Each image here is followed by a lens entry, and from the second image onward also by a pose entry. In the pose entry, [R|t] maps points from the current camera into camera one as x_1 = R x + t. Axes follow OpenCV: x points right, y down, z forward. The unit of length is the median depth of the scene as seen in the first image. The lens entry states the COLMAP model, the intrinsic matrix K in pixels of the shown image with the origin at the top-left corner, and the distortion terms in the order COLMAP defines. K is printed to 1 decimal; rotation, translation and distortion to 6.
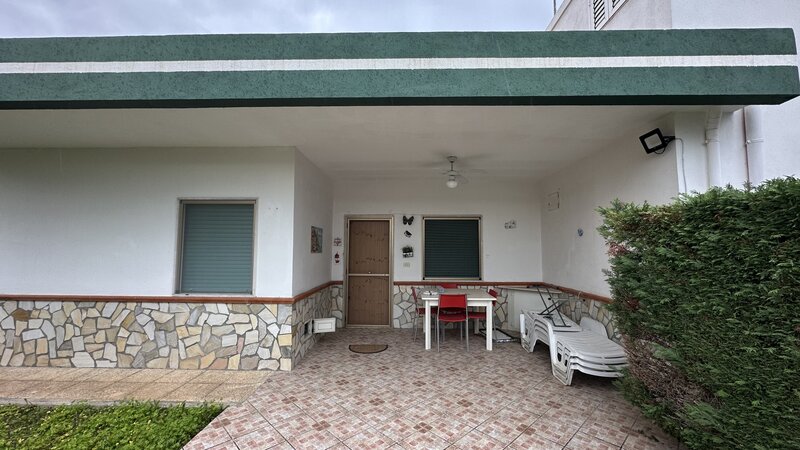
lens RADIAL K [[316.9, 0, 397.3], [0, 316.9, 230.8], [0, 0, 1]] dist [-0.003643, 0.000219]
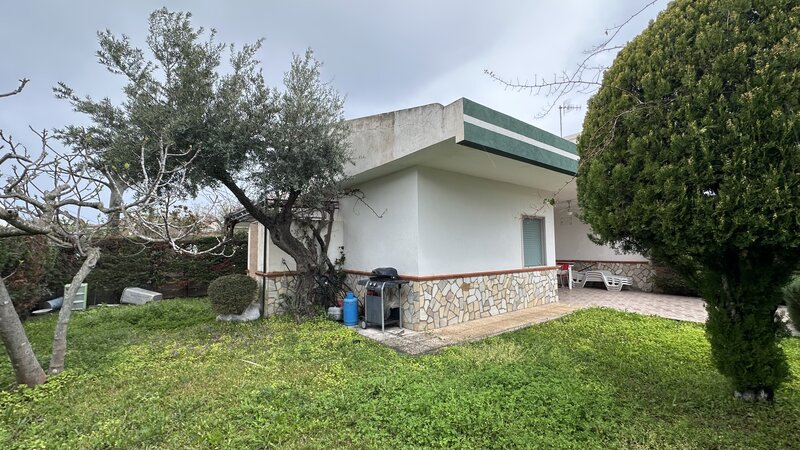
lens RADIAL K [[316.9, 0, 401.2], [0, 316.9, 223.2], [0, 0, 1]] dist [-0.003643, 0.000219]
pose [[0.779983, 0.037789, 0.624659, -2.400081], [-0.037591, 0.999202, -0.013509, -0.001040], [-0.624671, -0.012945, 0.780781, 0.030631]]
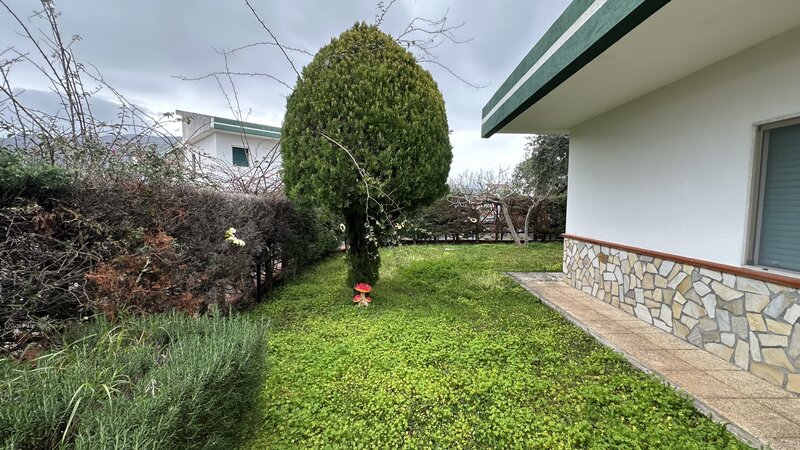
lens RADIAL K [[316.9, 0, 397.2], [0, 316.9, 225.5], [0, 0, 1]] dist [-0.003643, 0.000219]
pose [[0.003654, 0.065541, -0.997843, -0.018009], [0.064195, 0.995776, 0.065641, 0.018224], [0.997931, -0.064296, -0.000568, 0.241027]]
